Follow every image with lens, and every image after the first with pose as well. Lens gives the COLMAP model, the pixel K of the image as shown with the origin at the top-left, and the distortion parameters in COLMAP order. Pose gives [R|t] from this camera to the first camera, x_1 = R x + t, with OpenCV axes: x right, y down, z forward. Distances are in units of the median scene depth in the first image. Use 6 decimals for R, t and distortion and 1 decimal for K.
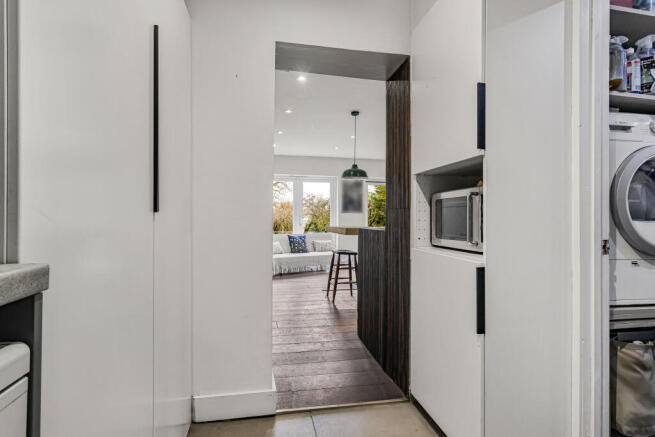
lens RADIAL K [[329.6, 0, 326.7], [0, 329.6, 219.7], [0, 0, 1]] dist [0.004149, -0.001609]
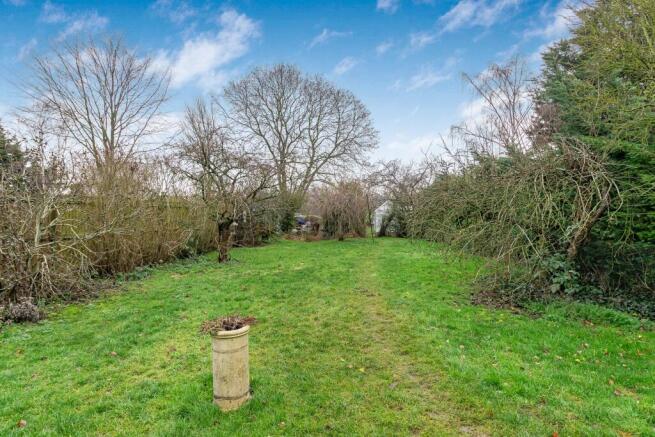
lens RADIAL K [[414.8, 0, 329.8], [0, 414.8, 215.2], [0, 0, 1]] dist [-0.004840, -0.000365]
pose [[0.979761, -0.013308, -0.199730, -0.011815], [0.017312, 0.999682, 0.018315, -0.005514], [0.199423, -0.021402, 0.979680, 0.326100]]
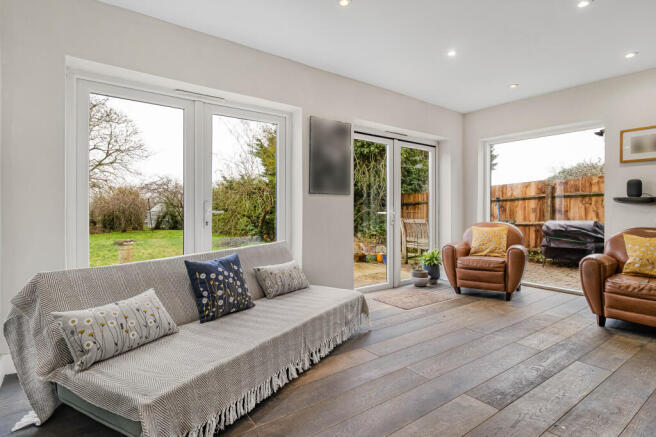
lens RADIAL K [[330.1, 0, 333.5], [0, 330.1, 215.7], [0, 0, 1]] dist [0.004149, -0.001609]
pose [[0.904146, -0.007783, 0.427152, -0.025938], [0.000281, 0.999845, 0.017623, 0.000286], [-0.427223, -0.015813, 0.904008, 0.141812]]
